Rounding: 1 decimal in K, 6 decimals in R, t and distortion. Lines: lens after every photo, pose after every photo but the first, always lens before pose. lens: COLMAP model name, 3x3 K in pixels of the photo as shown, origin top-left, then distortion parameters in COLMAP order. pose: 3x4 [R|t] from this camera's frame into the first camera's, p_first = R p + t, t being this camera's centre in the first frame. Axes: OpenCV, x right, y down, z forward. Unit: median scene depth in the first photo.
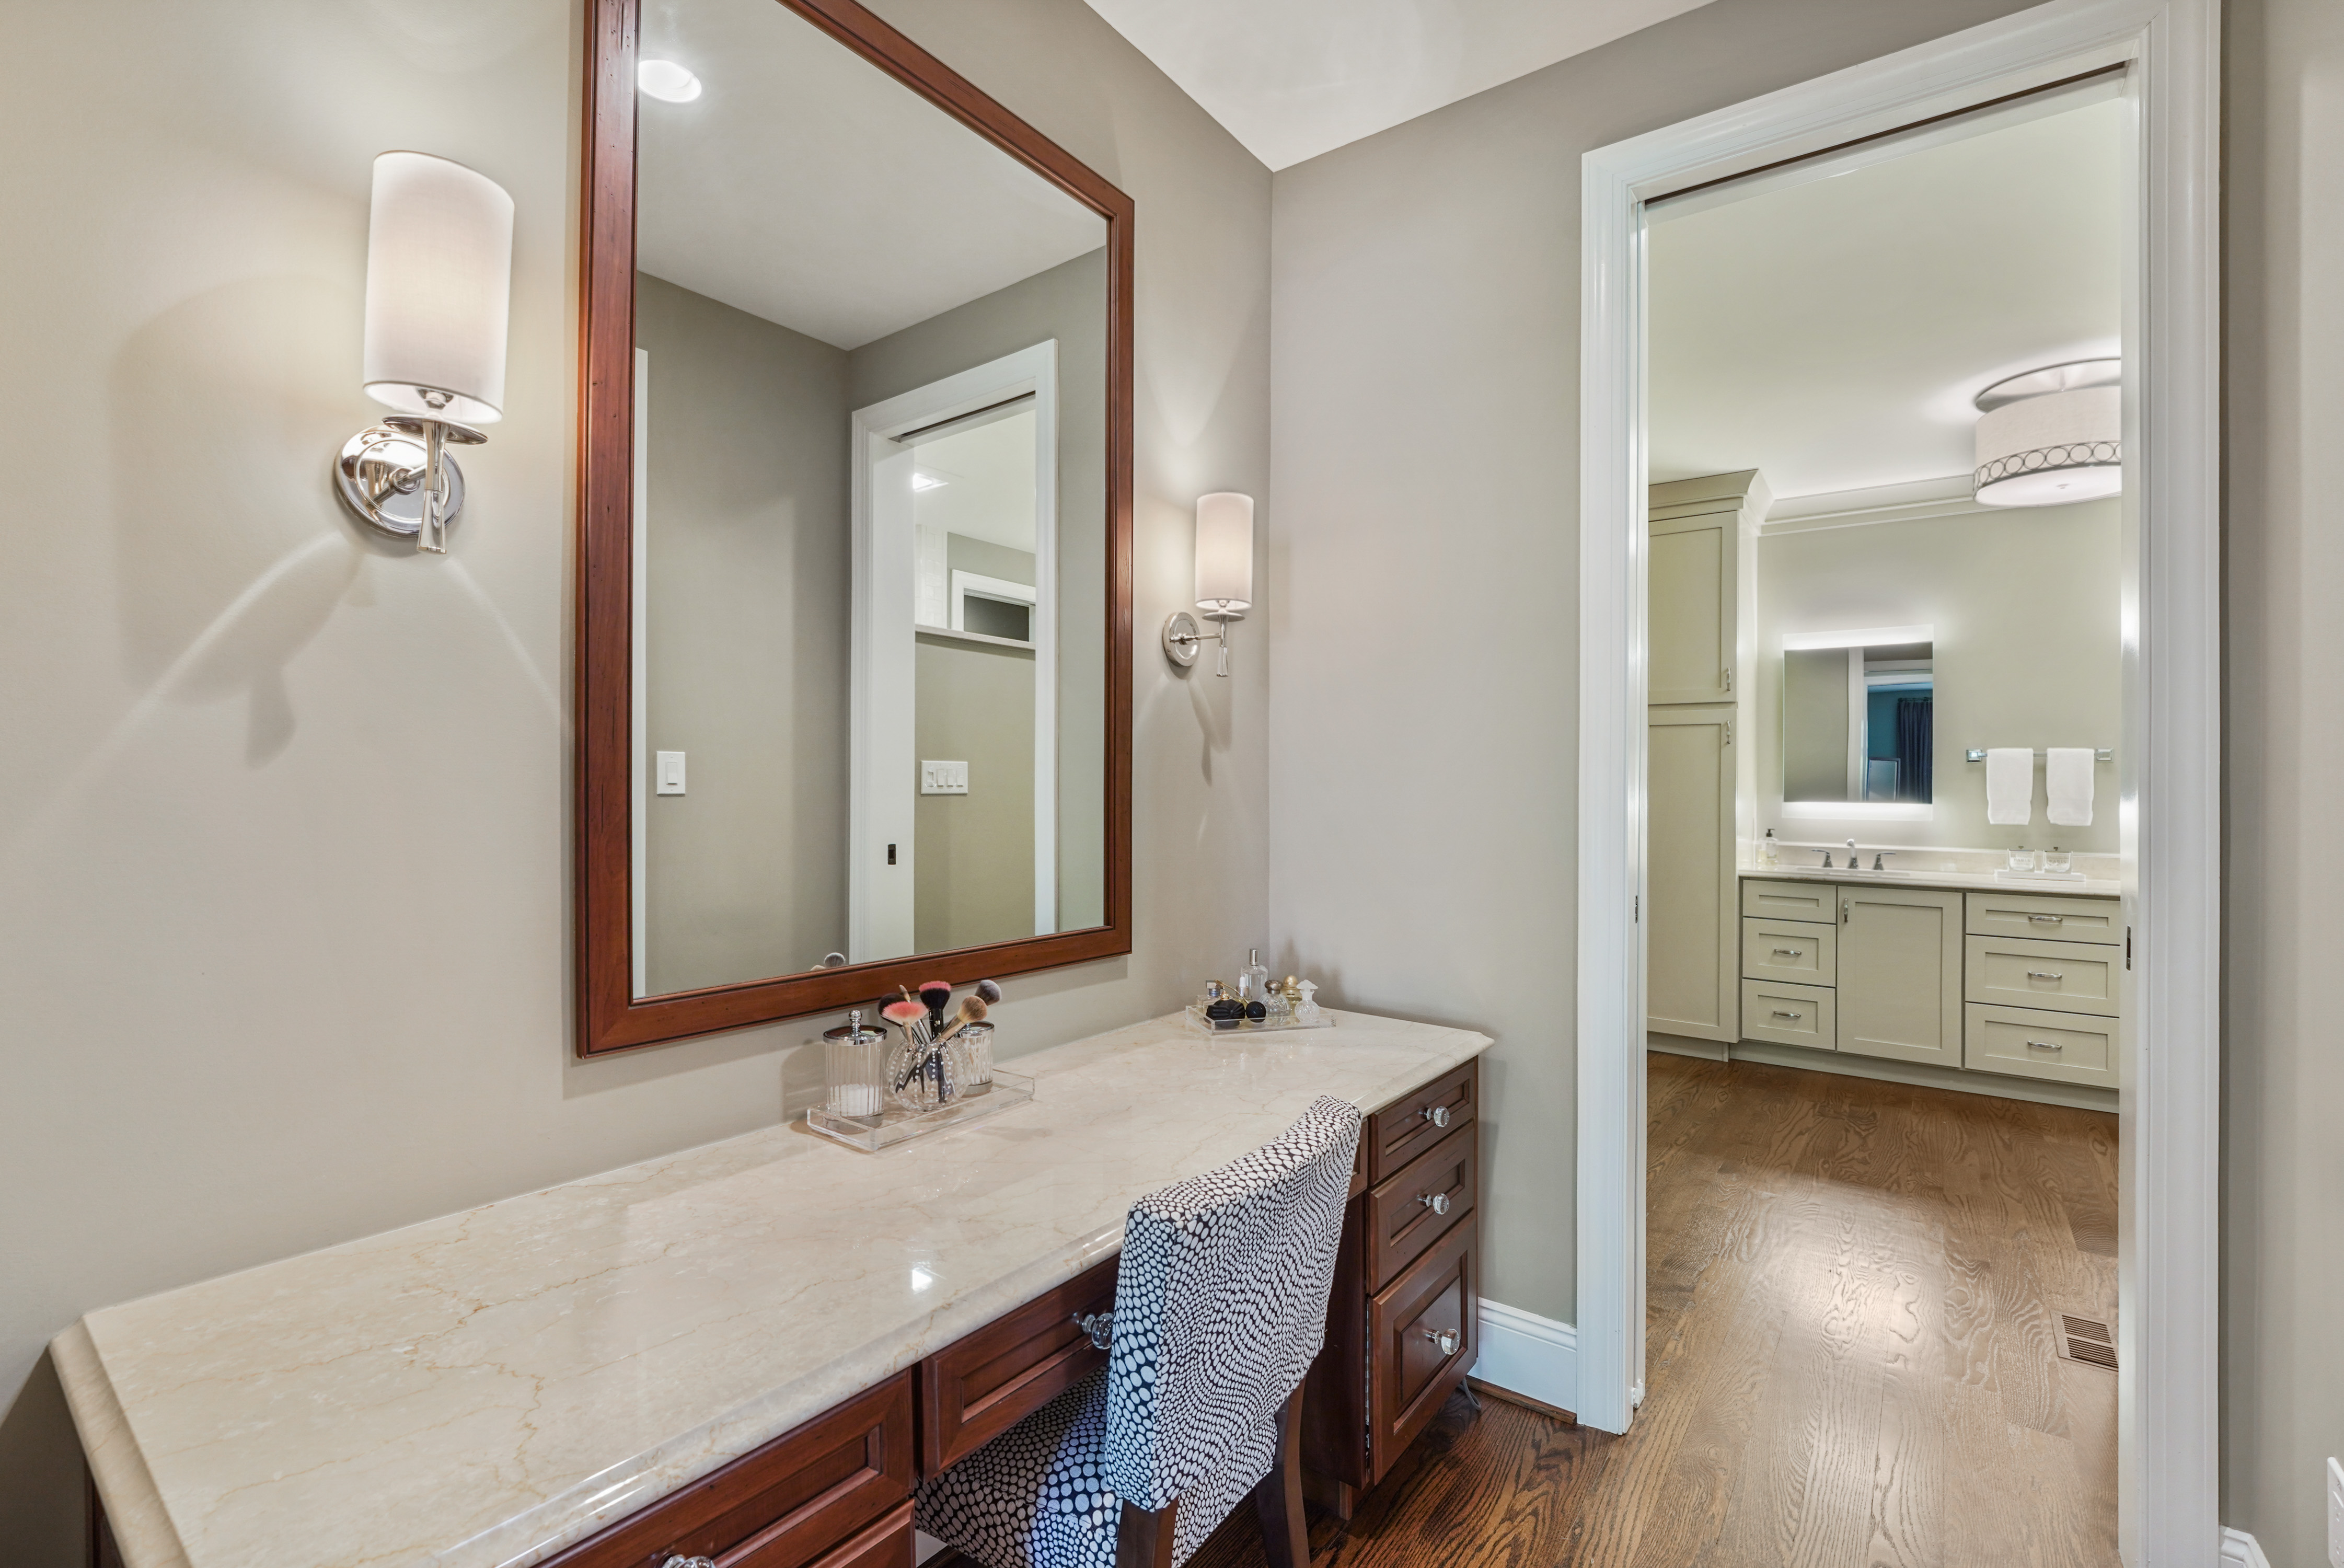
lens RADIAL K [[1027.9, 0, 1172.0], [0, 1027.9, 784.0], [0, 0, 1]] dist [-0.000212, -0.000074]
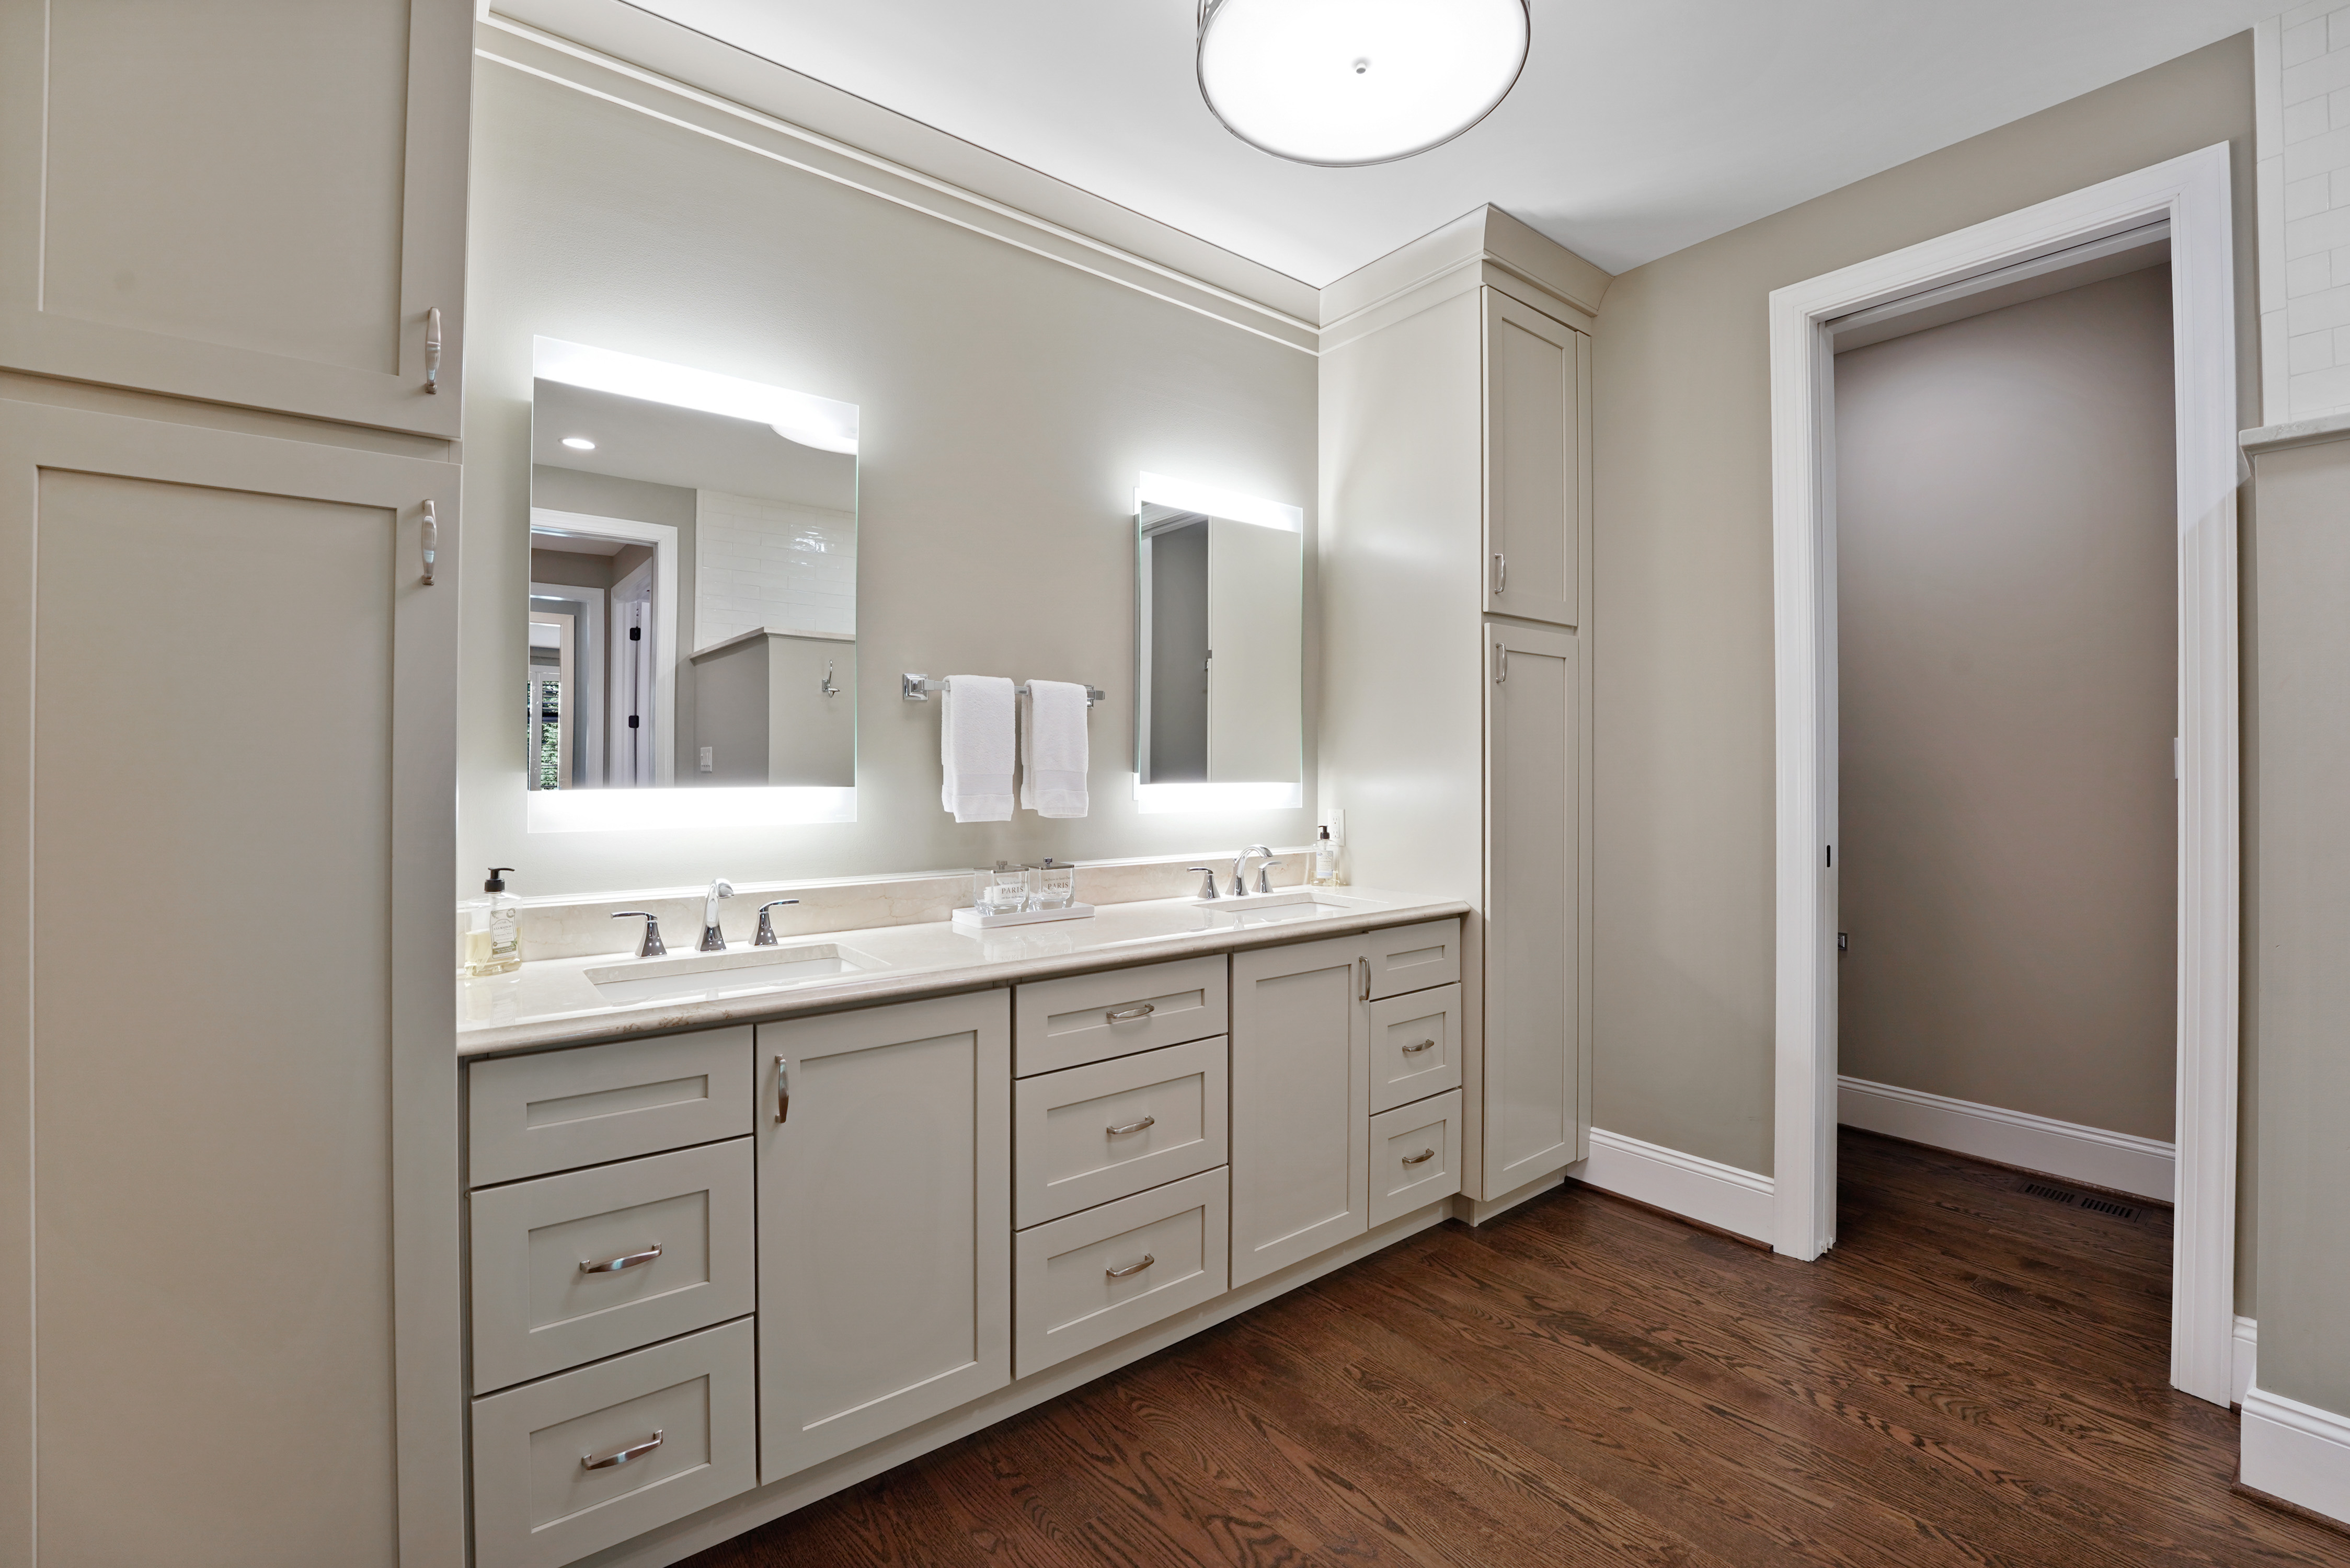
lens RADIAL K [[994.2, 0, 1175.4], [0, 994.2, 755.7], [0, 0, 1]] dist [0.000096, -0.000006]
pose [[0.250932, 0.003170, 0.968000, 0.343883], [-0.001702, 0.999995, -0.002834, 0.006822], [-0.968003, -0.000936, 0.250936, 0.761553]]
